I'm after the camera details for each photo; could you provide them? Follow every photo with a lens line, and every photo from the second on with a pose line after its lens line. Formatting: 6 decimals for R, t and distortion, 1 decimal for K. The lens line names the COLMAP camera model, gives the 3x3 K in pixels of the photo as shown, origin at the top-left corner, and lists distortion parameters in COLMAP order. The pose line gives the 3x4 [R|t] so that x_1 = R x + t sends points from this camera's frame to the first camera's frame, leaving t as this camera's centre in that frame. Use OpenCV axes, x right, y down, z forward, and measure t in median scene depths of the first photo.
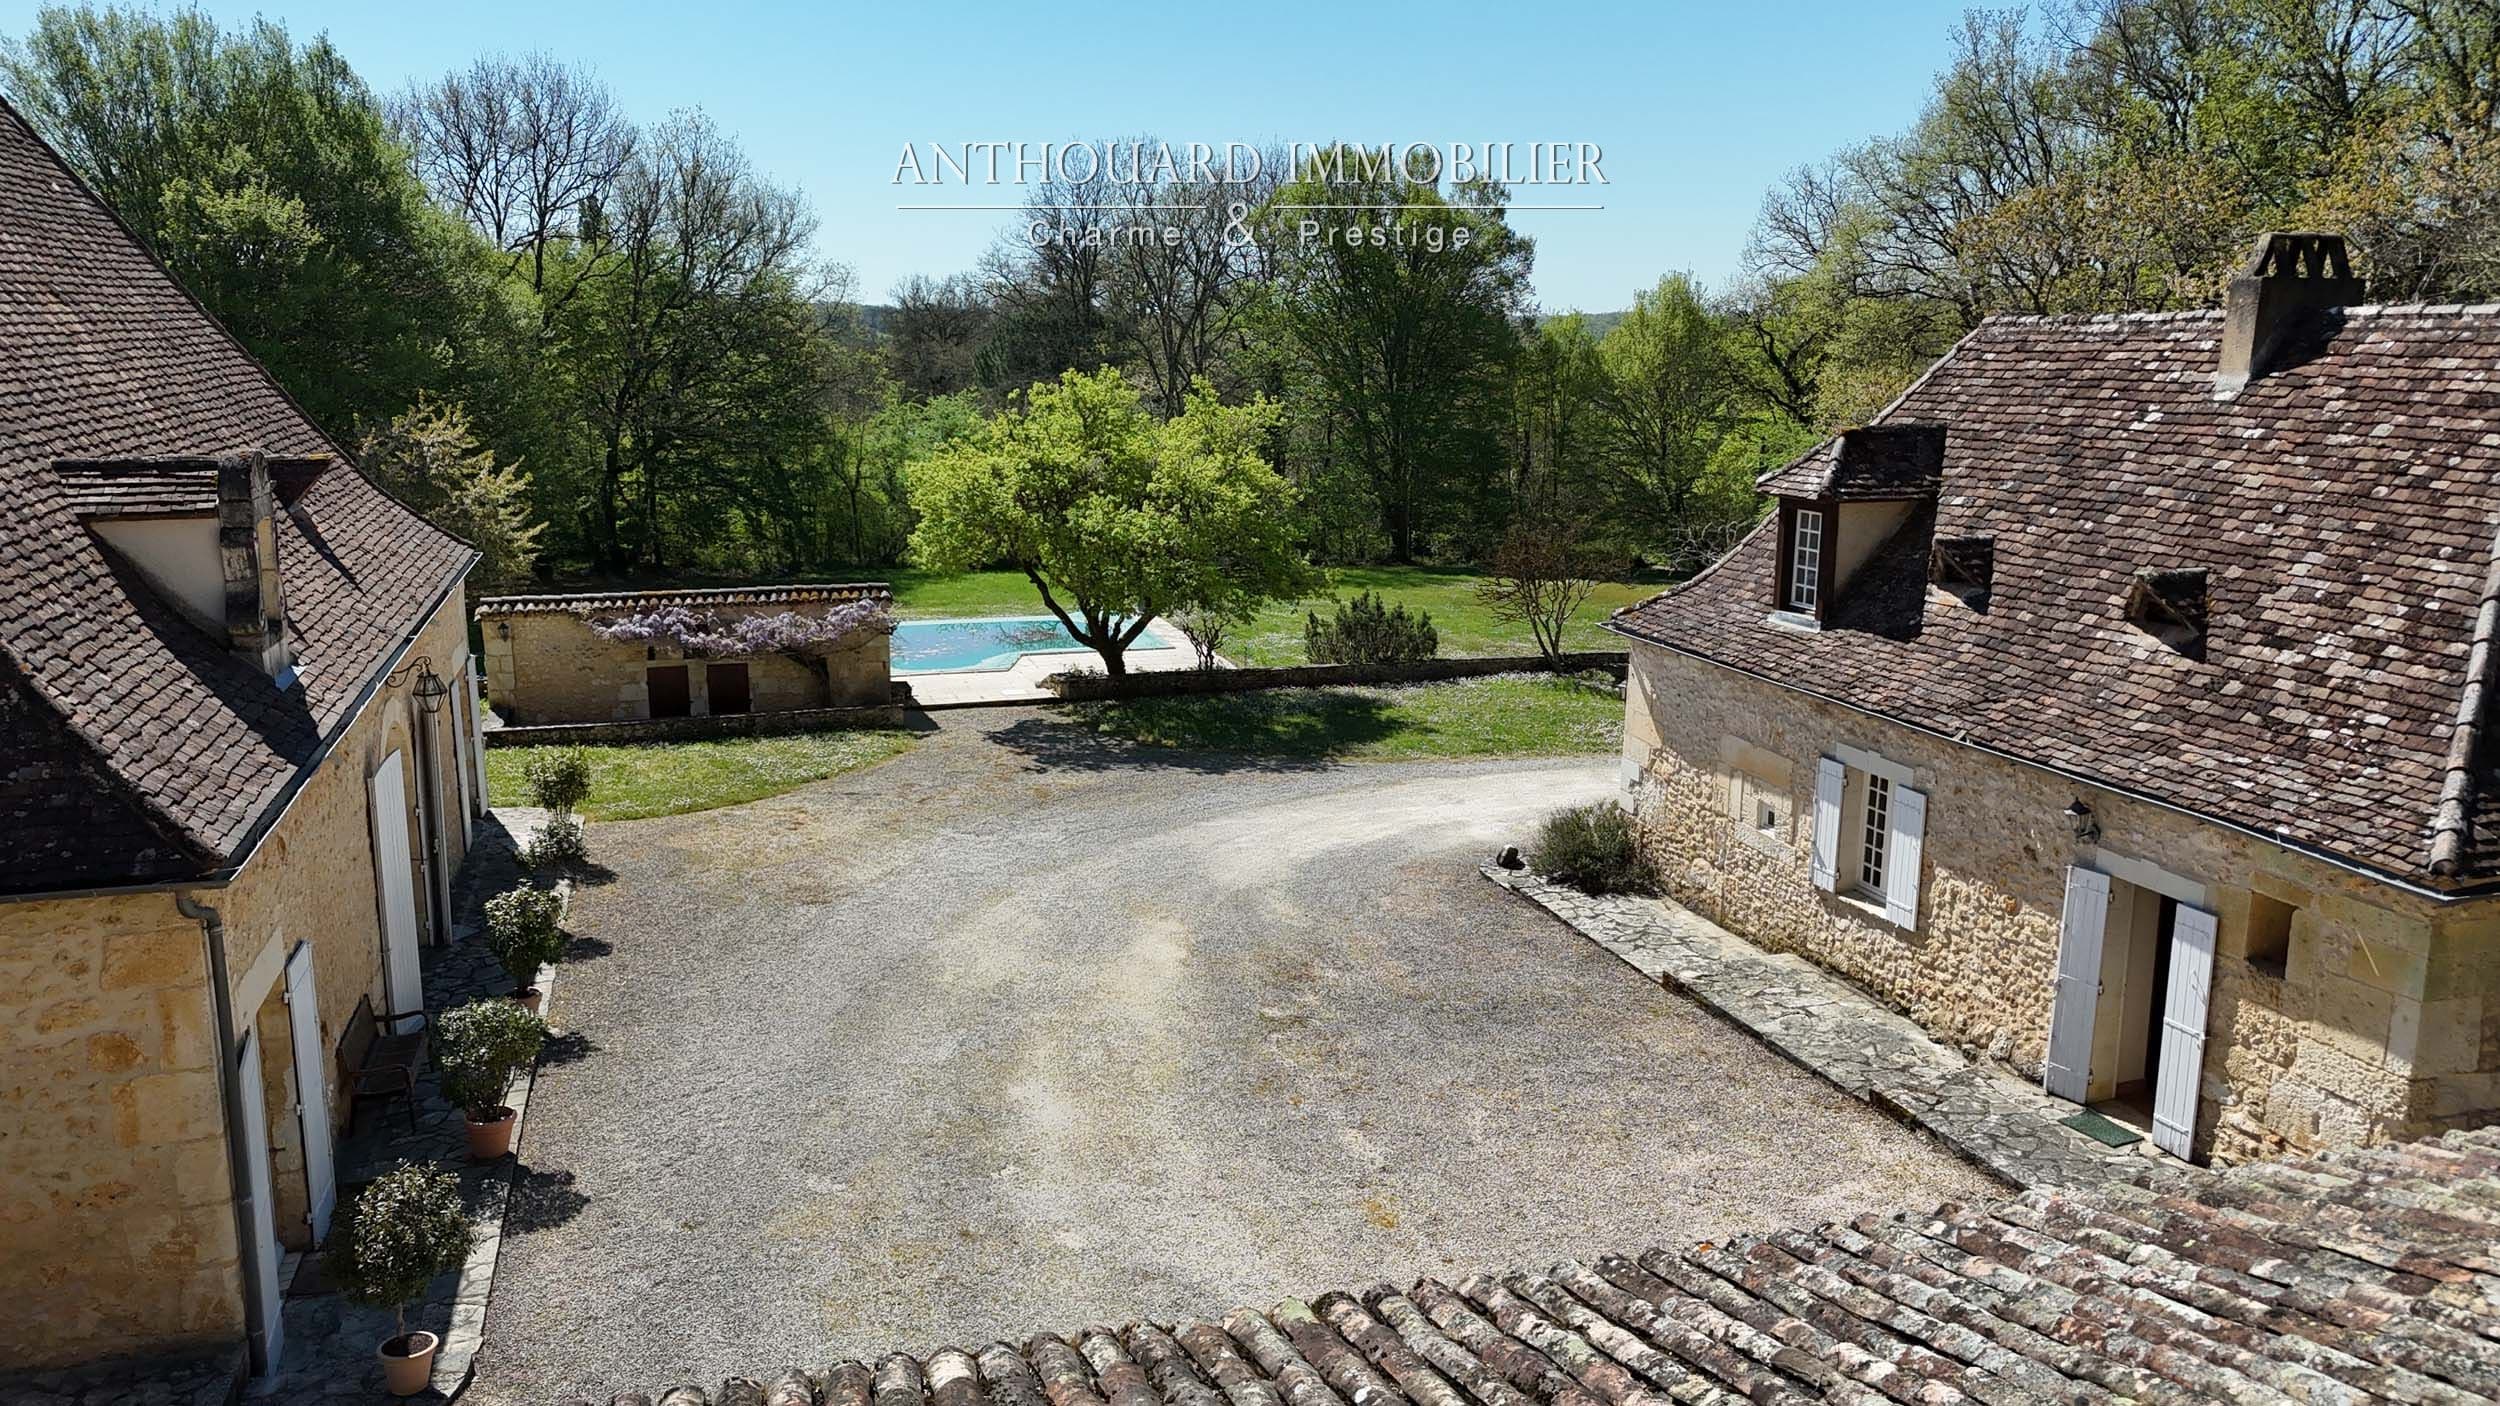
lens RADIAL K [[1838.3, 0, 1246.8], [0, 1838.3, 702.9], [0, 0, 1]] dist [0.100623, -0.128721]
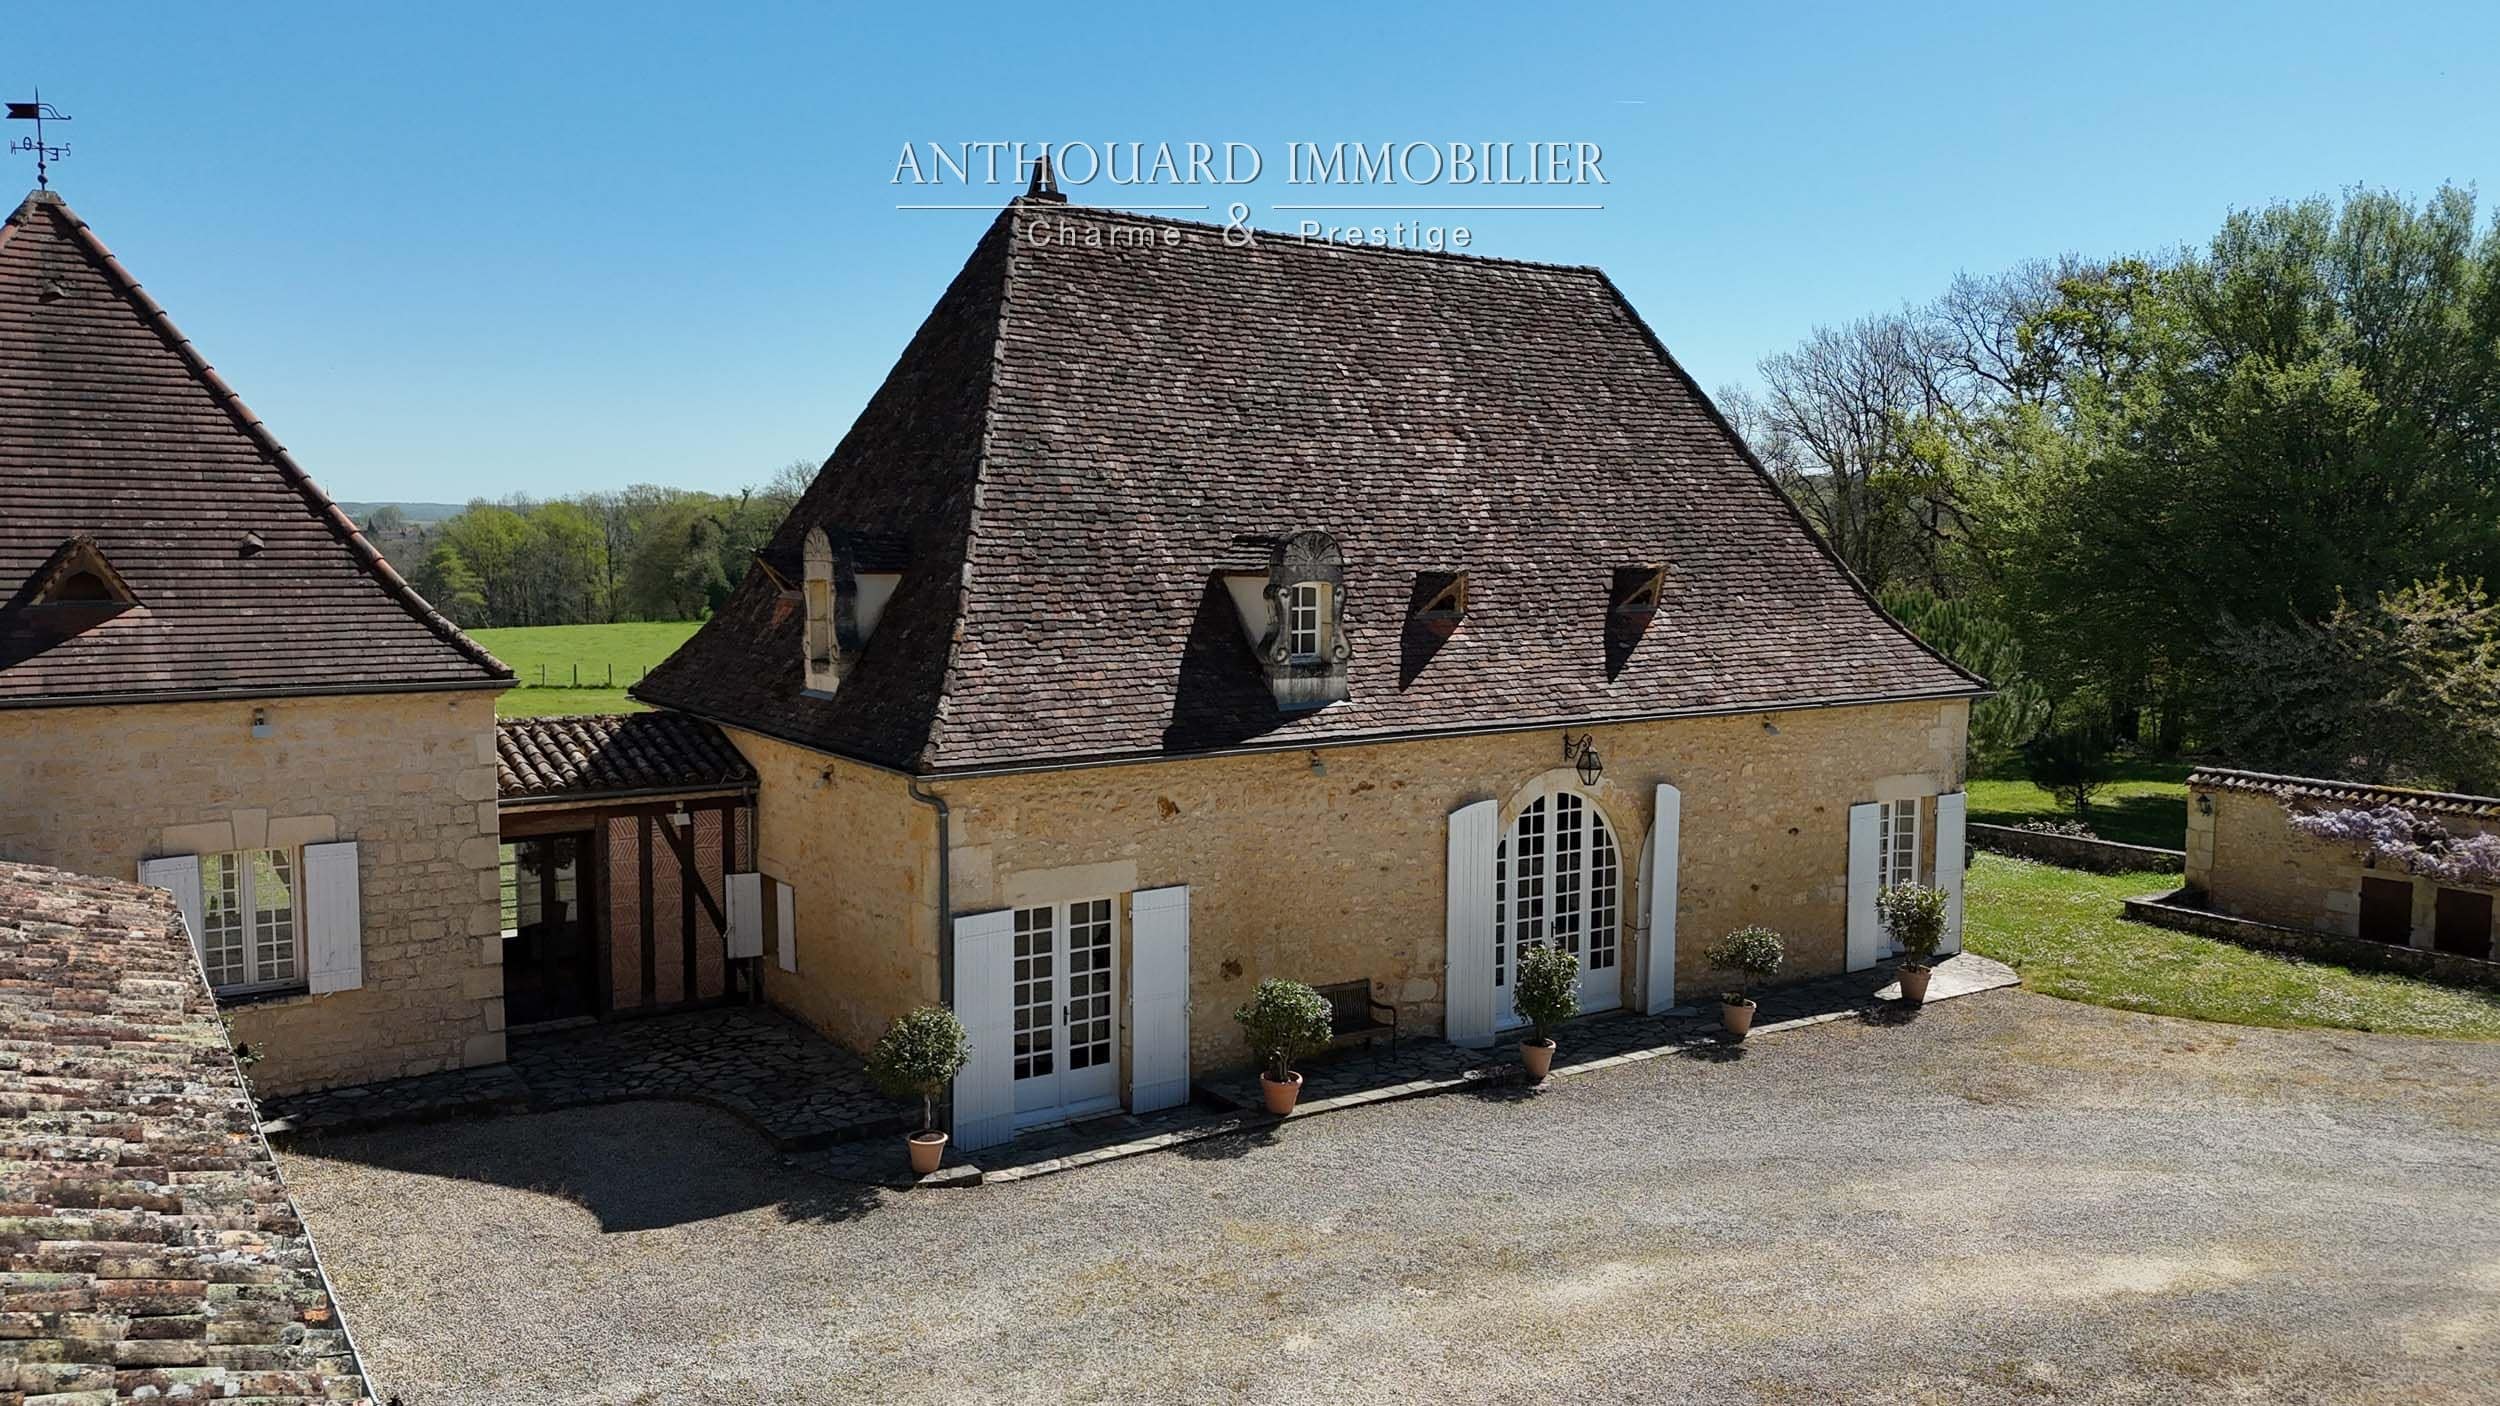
lens RADIAL K [[1838.3, 0, 1246.8], [0, 1838.3, 702.9], [0, 0, 1]] dist [0.100623, -0.128721]
pose [[0.301400, 0.090215, -0.949220, 0.460992], [-0.199366, 0.979472, 0.029787, -0.029759], [0.932422, 0.180264, 0.313199, 0.380643]]
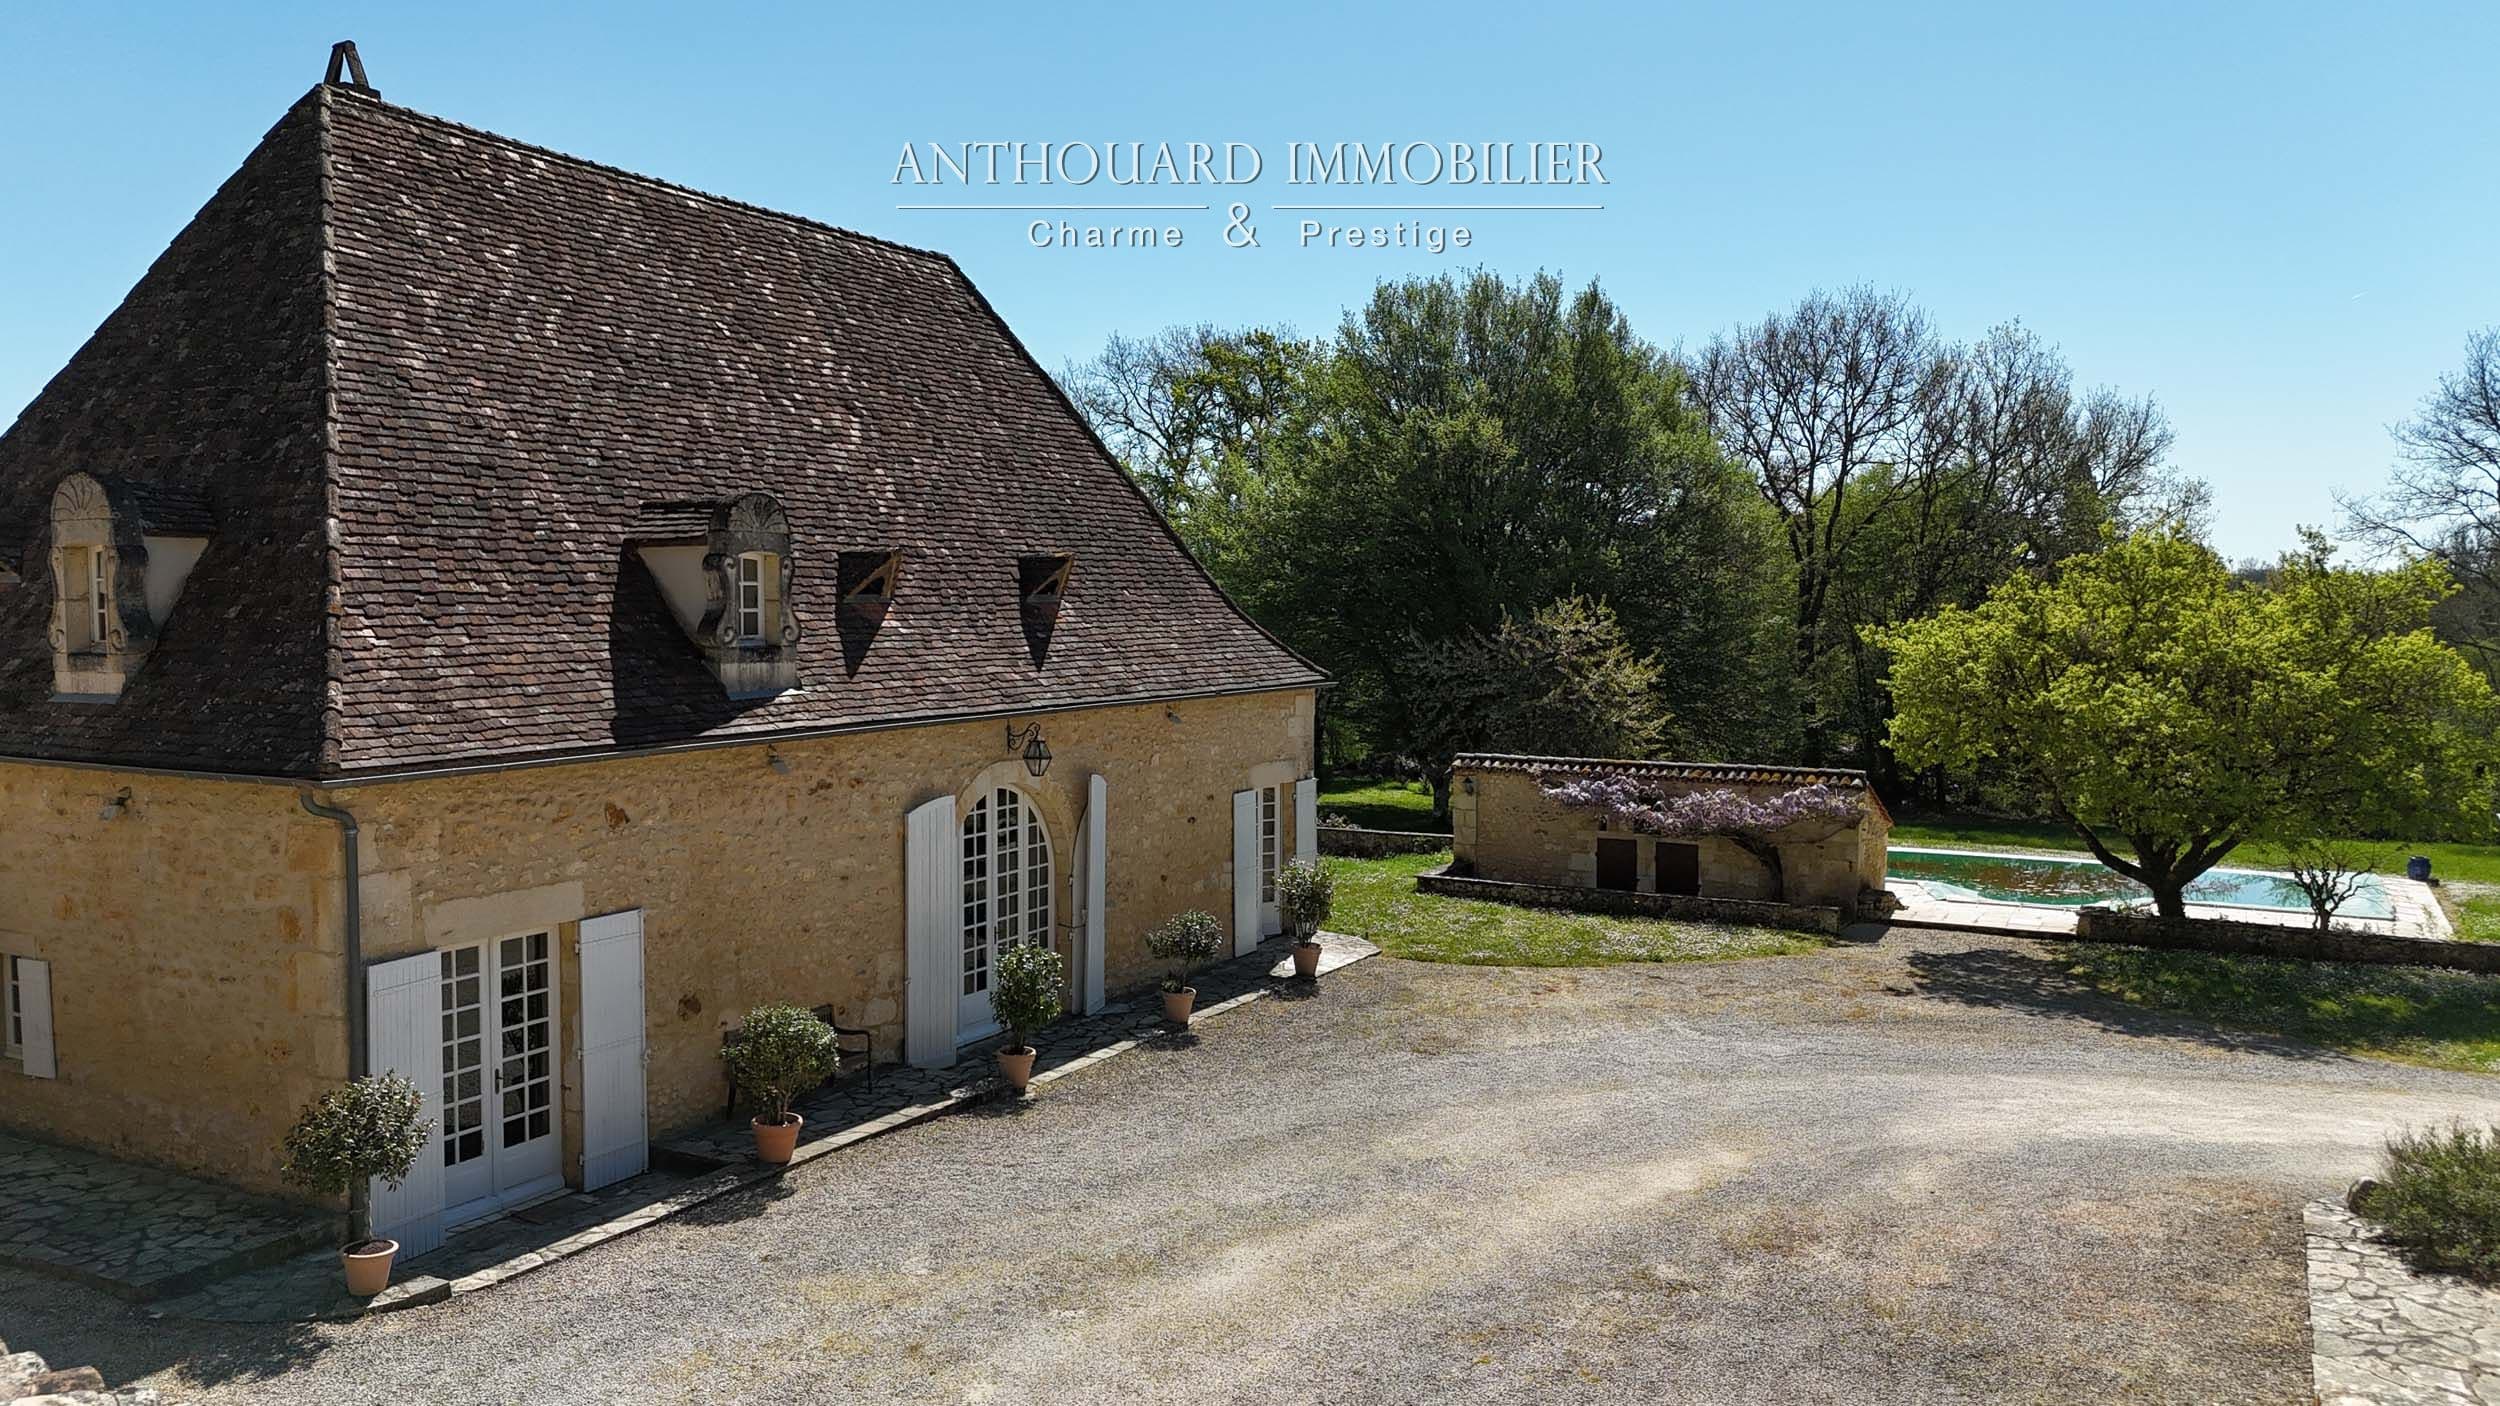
lens RADIAL K [[1838.3, 0, 1246.8], [0, 1838.3, 702.9], [0, 0, 1]] dist [0.100623, -0.128721]
pose [[0.702542, 0.041470, -0.710433, 0.328063], [-0.145820, 0.985507, -0.086672, 0.031337], [0.696543, 0.164486, 0.698407, 0.289314]]
